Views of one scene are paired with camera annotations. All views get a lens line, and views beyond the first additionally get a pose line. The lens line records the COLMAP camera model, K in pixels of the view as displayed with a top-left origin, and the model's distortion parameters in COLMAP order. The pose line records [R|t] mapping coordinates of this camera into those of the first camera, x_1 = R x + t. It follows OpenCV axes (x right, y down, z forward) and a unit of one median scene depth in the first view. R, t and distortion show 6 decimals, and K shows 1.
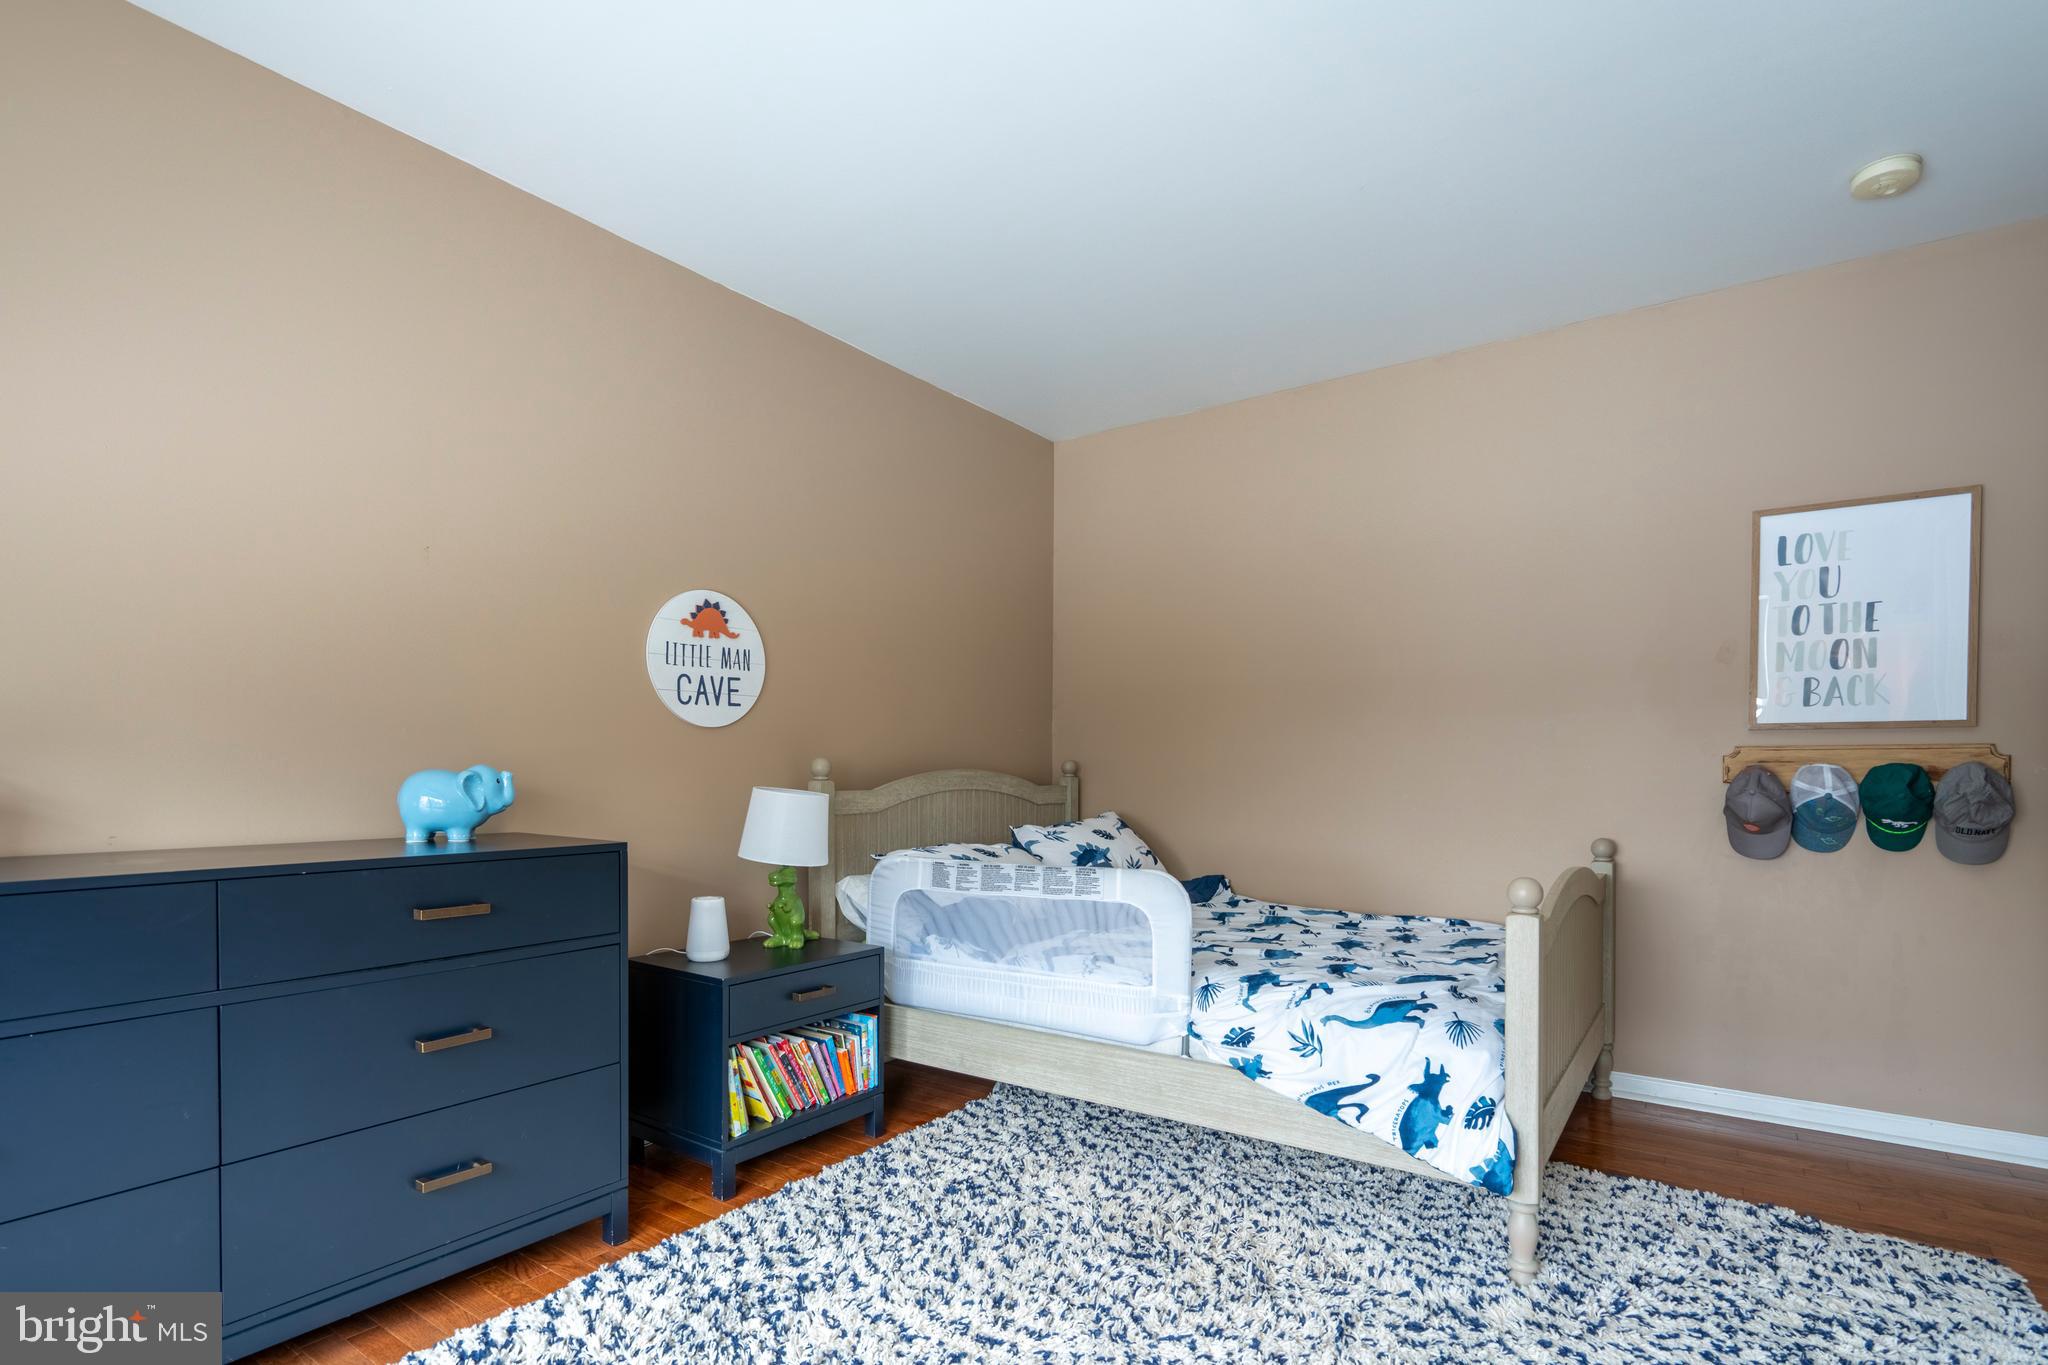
lens RADIAL K [[981.4, 0, 1024.3], [0, 981.4, 773.0], [0, 0, 1]] dist [0.000521, 0.000565]
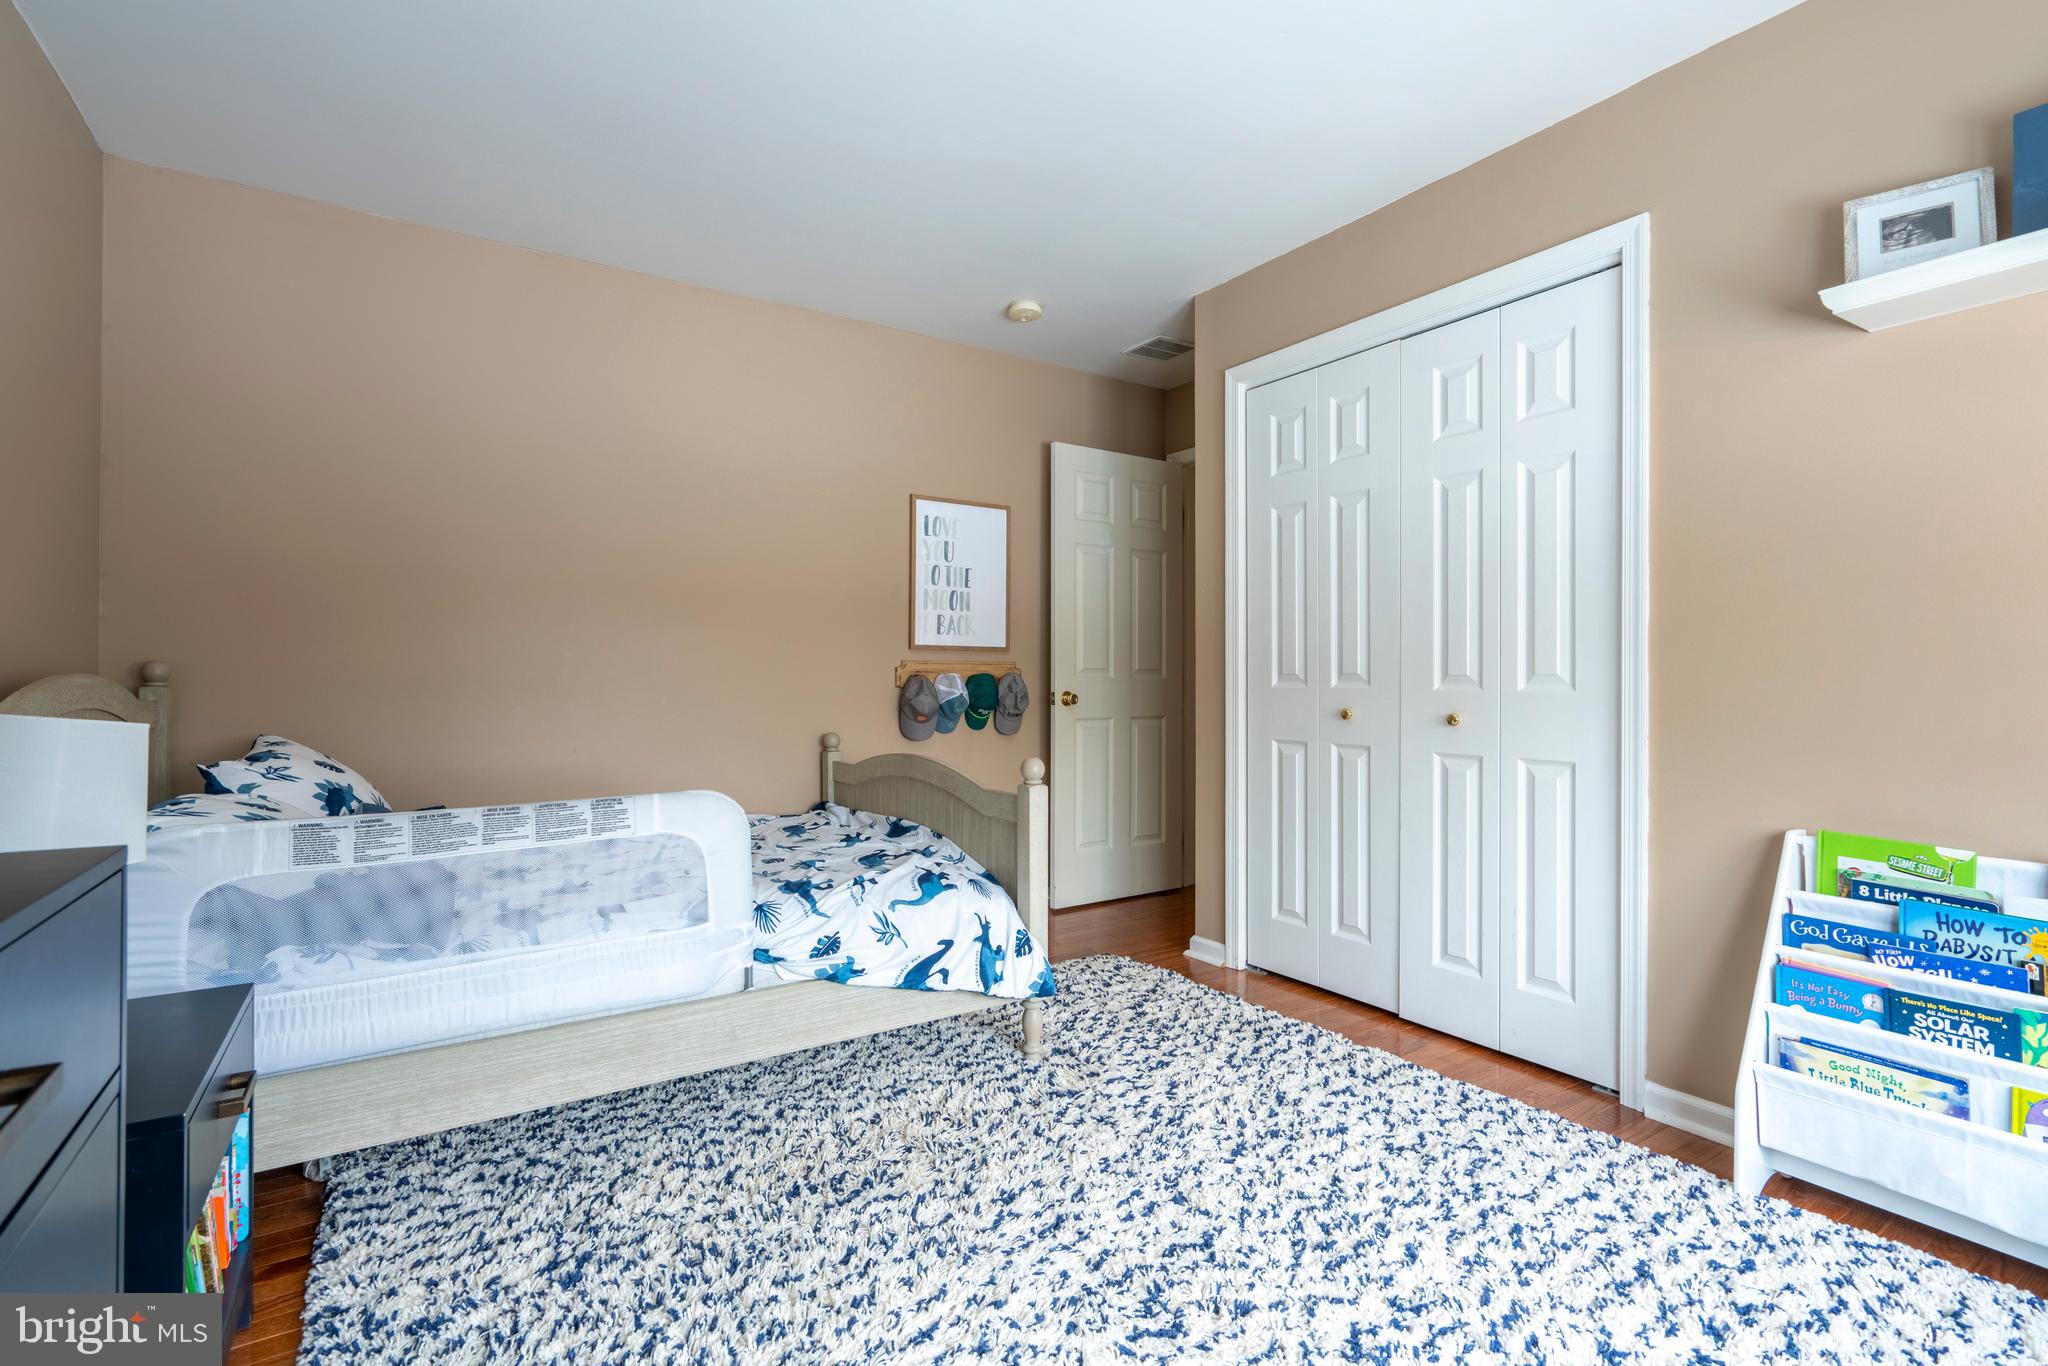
lens RADIAL K [[954.6, 0, 997.9], [0, 954.6, 677.1], [0, 0, 1]] dist [-0.008061, 0.000636]
pose [[0.367303, 0.003981, 0.930093, -0.555703], [0.001443, 0.999987, -0.004849, 0.003443], [-0.930100, 0.003123, 0.367292, 0.443370]]
